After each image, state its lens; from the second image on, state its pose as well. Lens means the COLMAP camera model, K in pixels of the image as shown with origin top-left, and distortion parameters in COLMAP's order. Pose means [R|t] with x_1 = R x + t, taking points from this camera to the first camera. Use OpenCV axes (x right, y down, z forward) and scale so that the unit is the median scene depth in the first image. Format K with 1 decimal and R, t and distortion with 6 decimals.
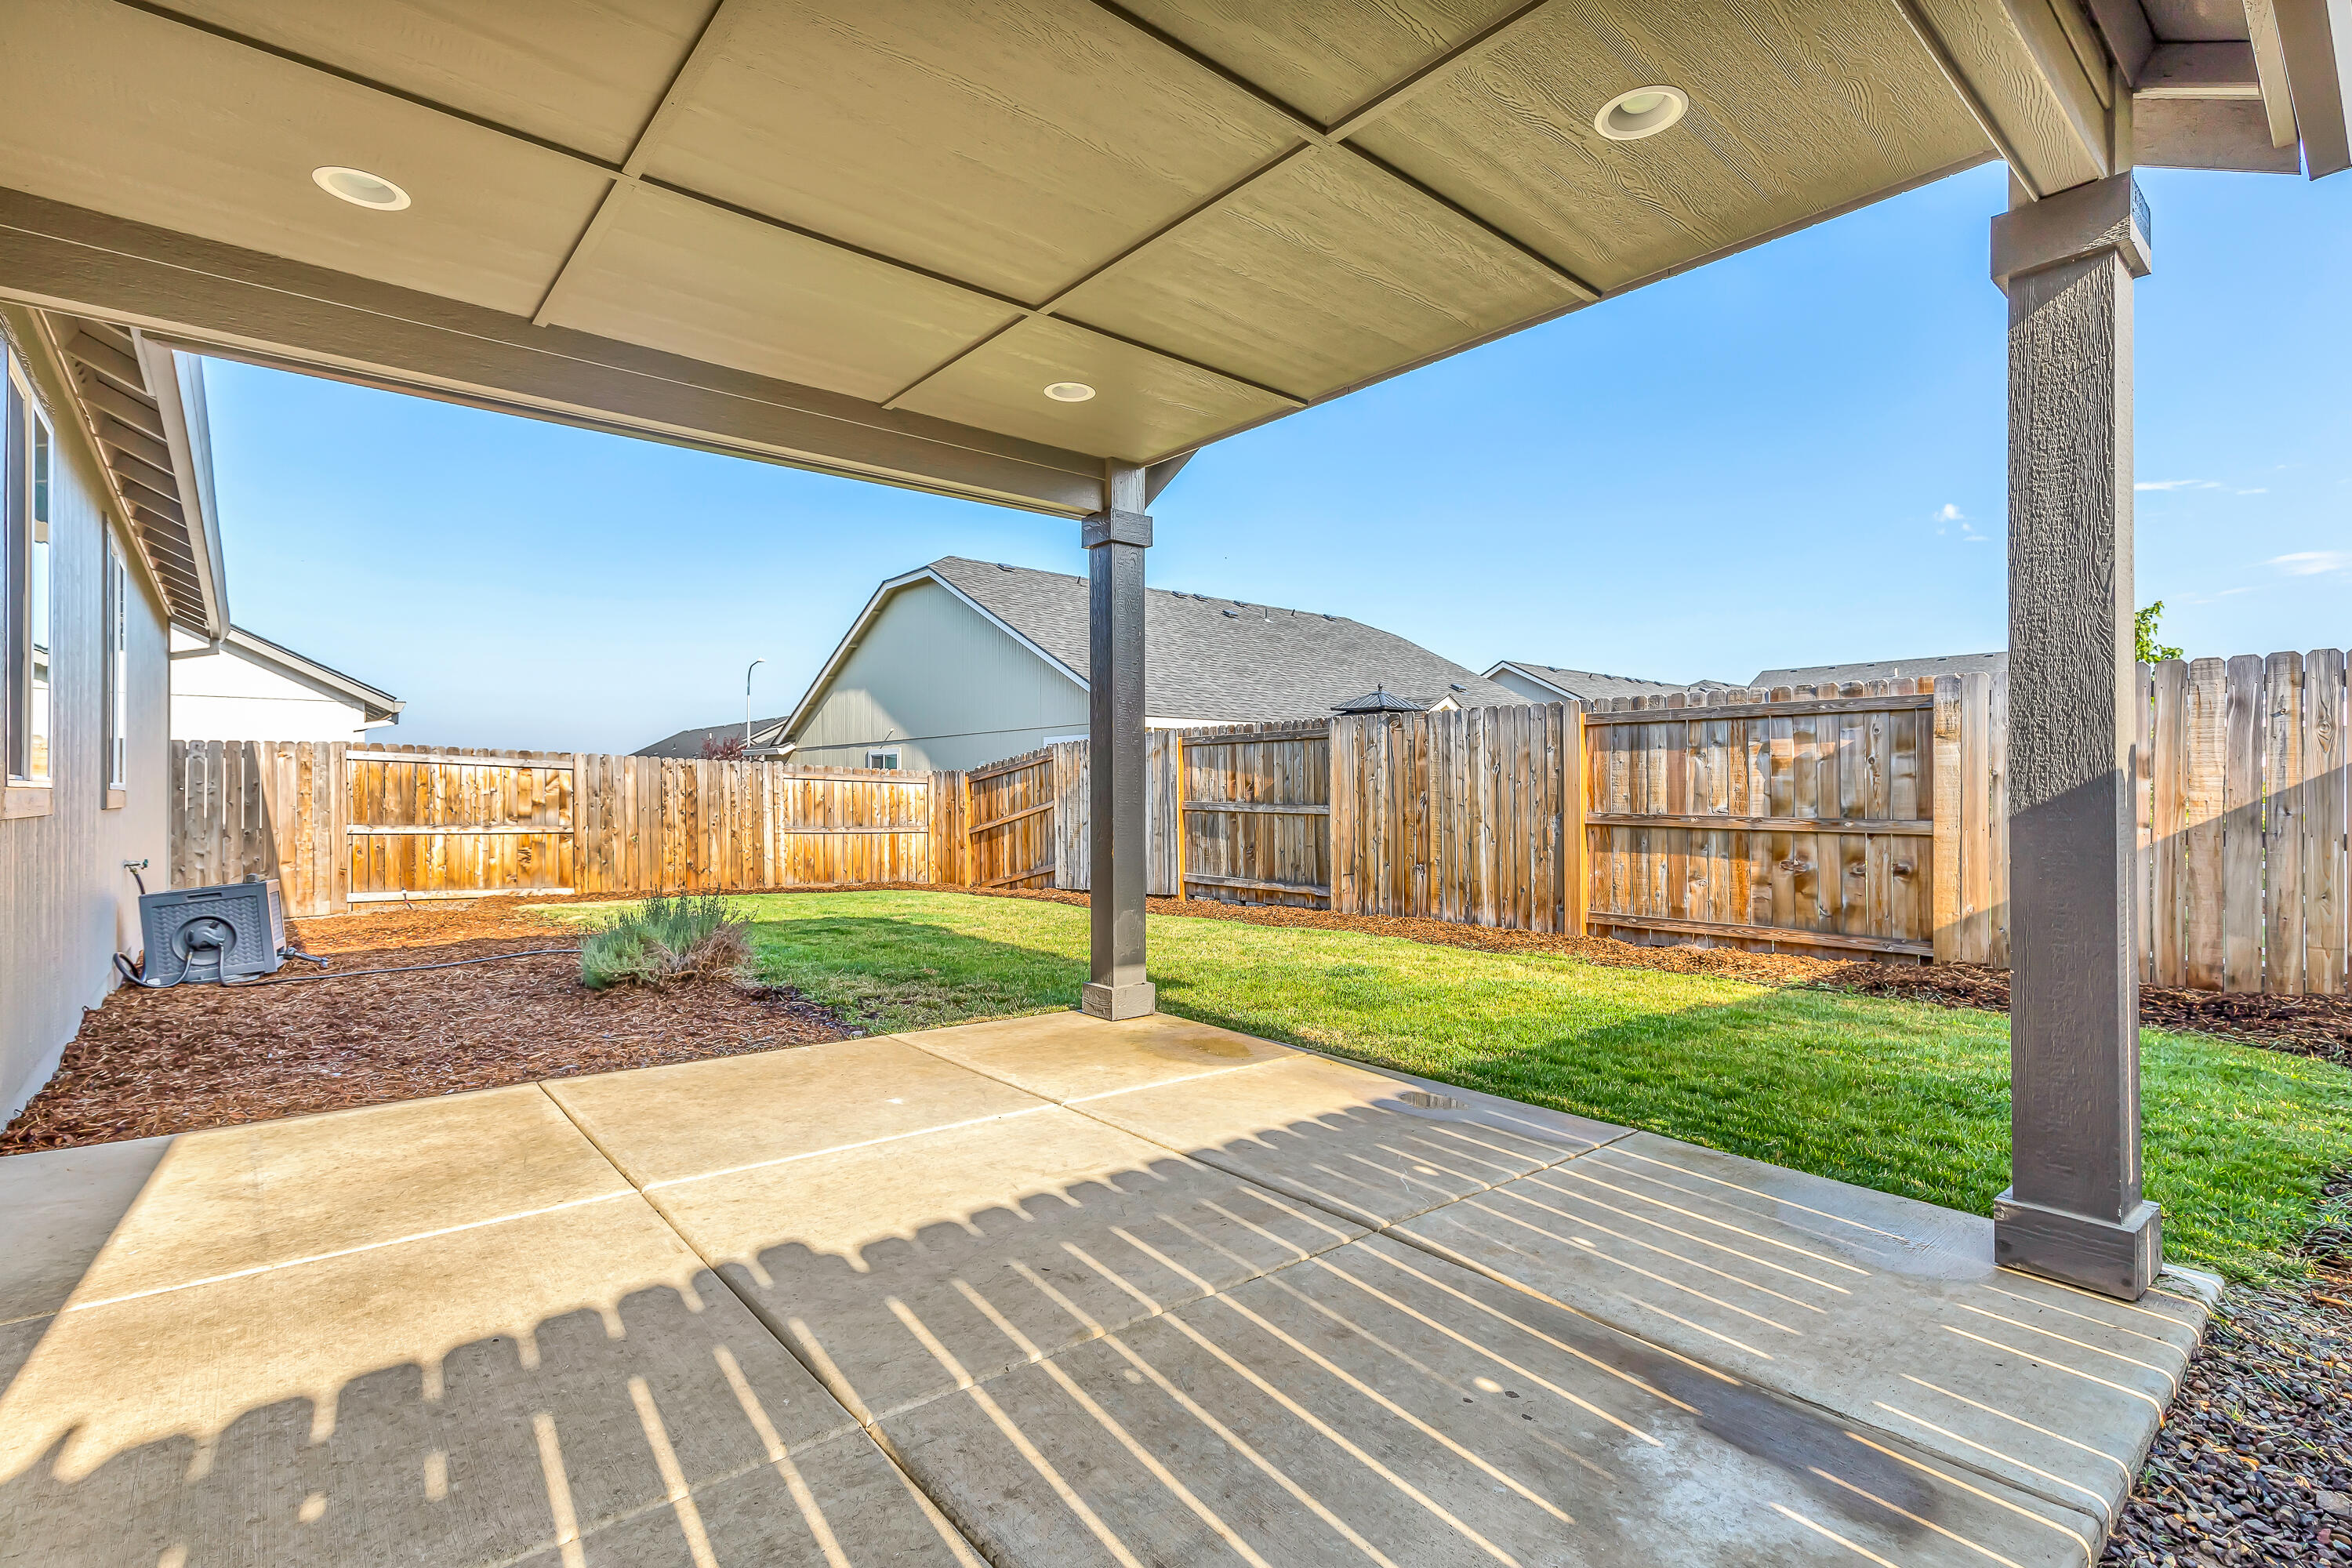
lens RADIAL K [[1061.9, 0, 1194.3], [0, 1061.9, 783.2], [0, 0, 1]] dist [0.010250, -0.001987]
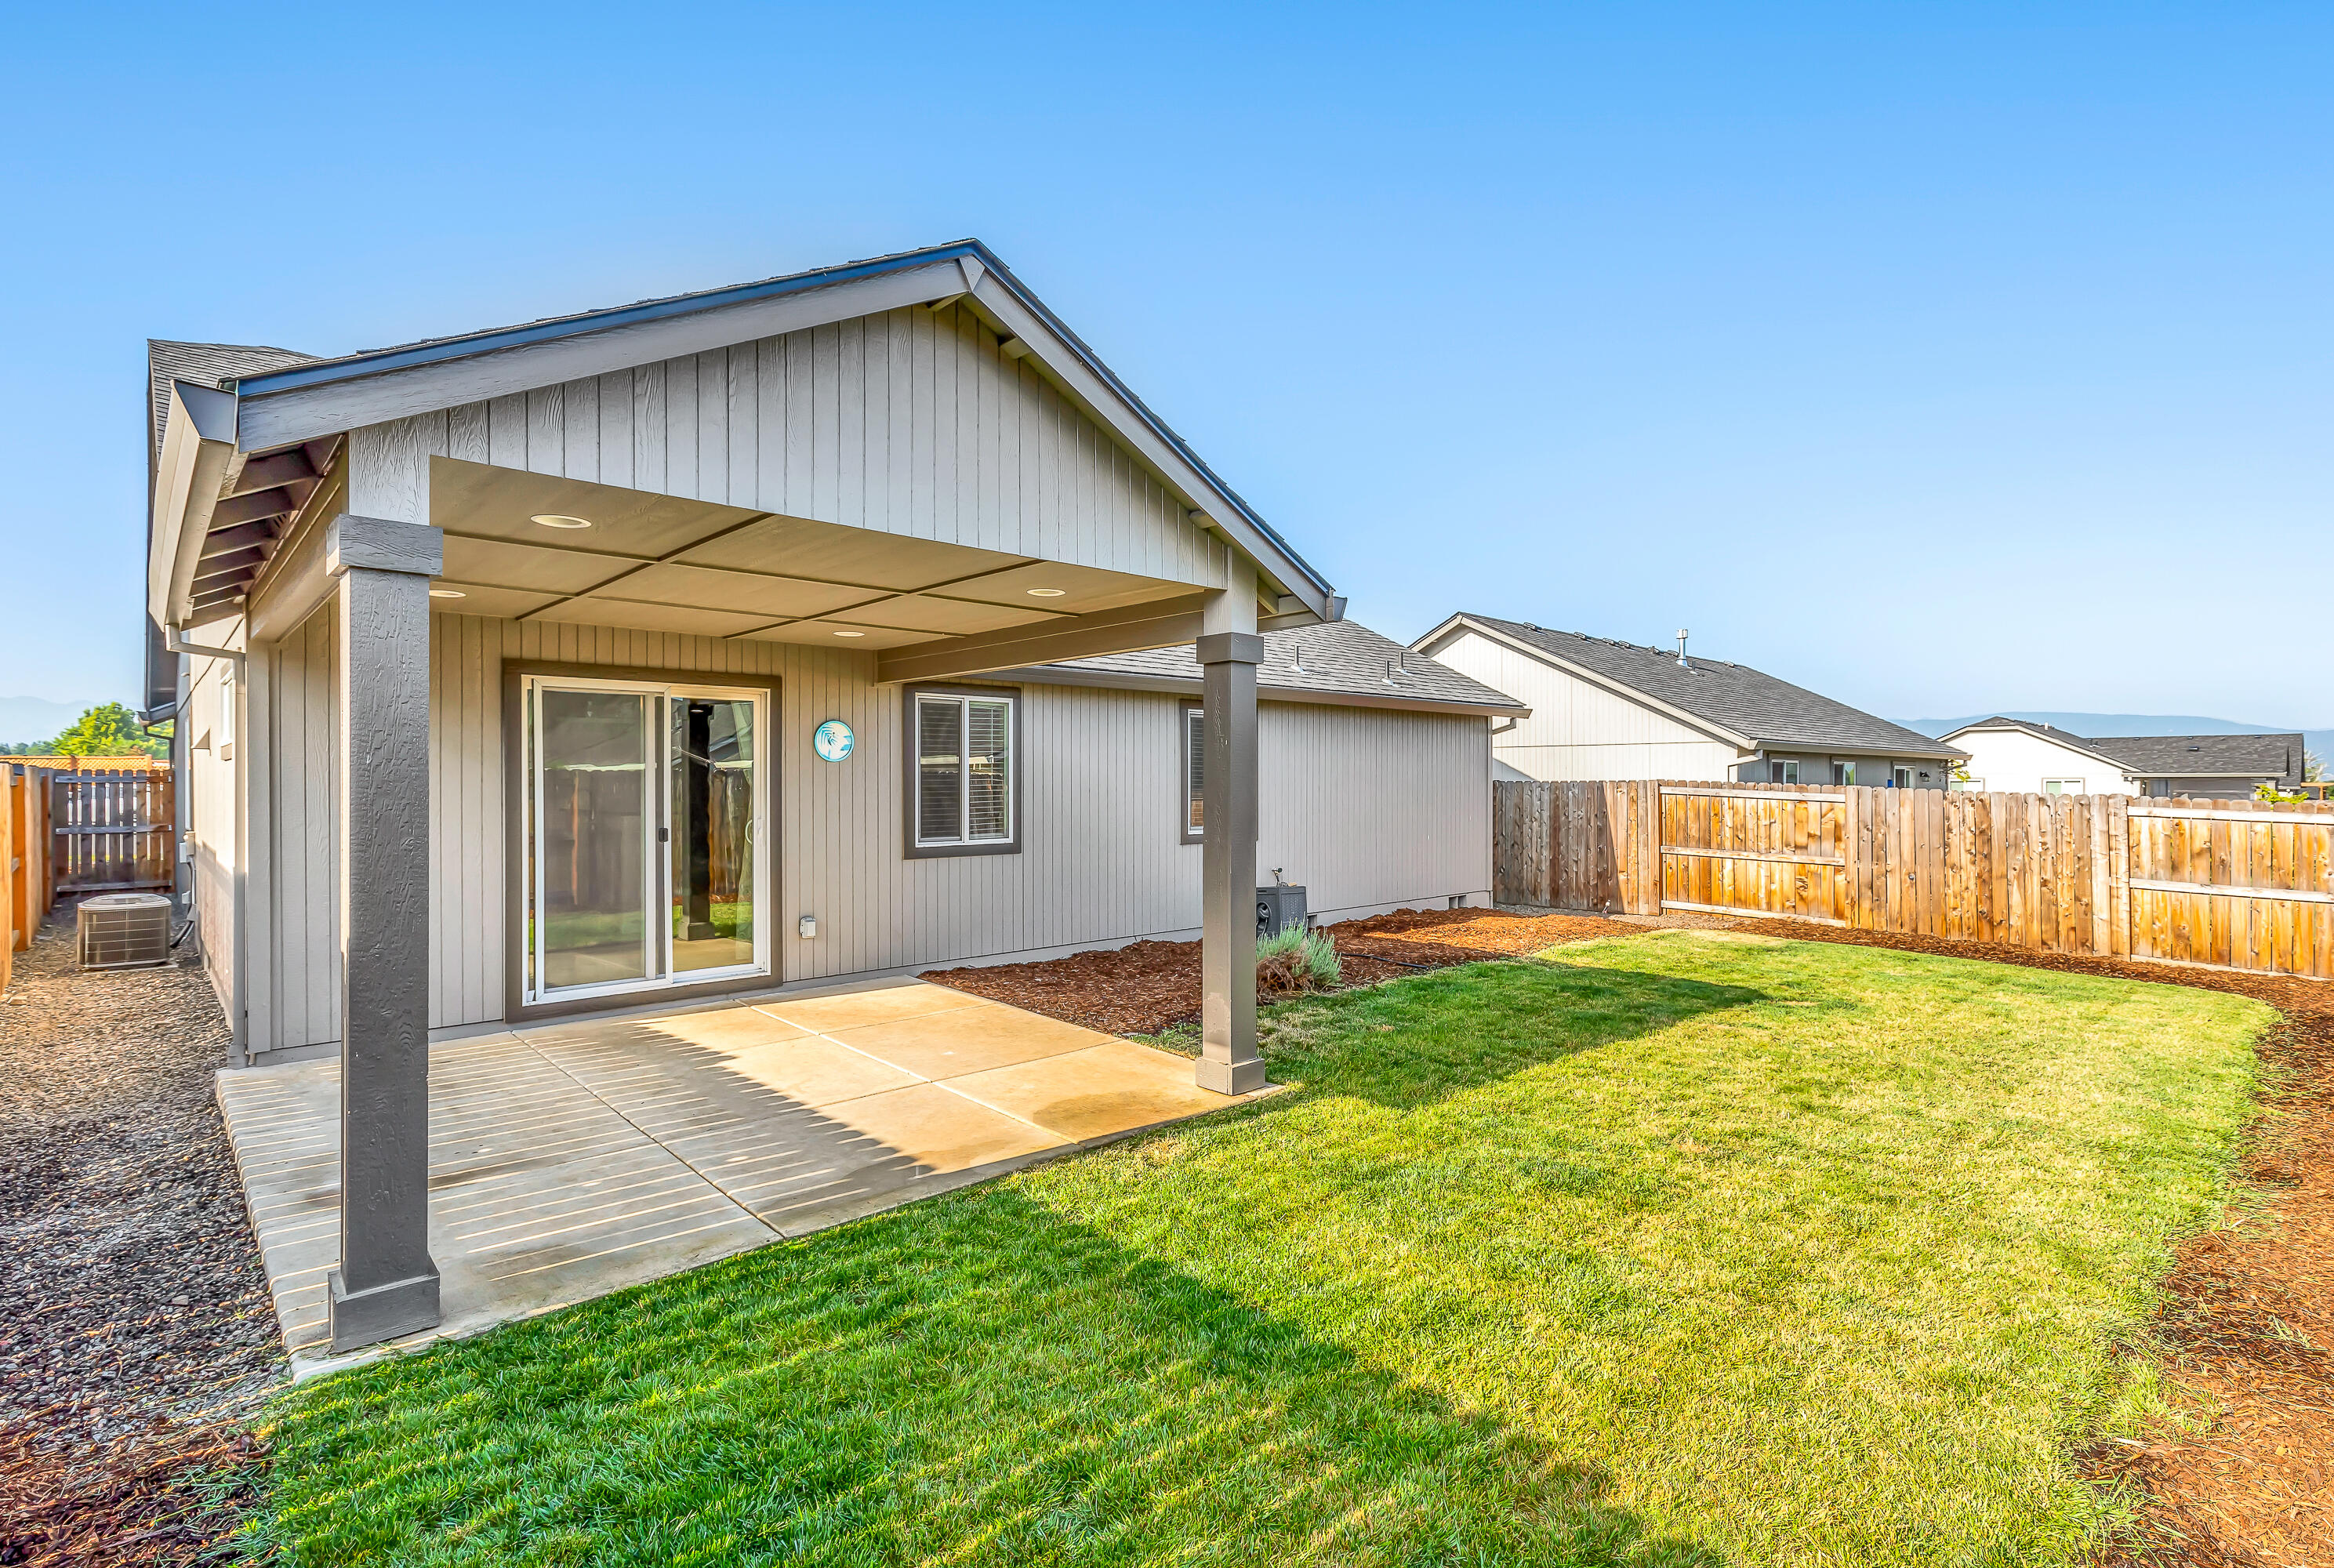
lens RADIAL K [[1053.8, 0, 1180.5], [0, 1053.8, 782.8], [0, 0, 1]] dist [0.010250, -0.001987]
pose [[0.079880, 0.002968, -0.996800, 0.362015], [0.001967, 0.999993, 0.003135, -0.036578], [0.996803, -0.002212, 0.079873, 0.306988]]
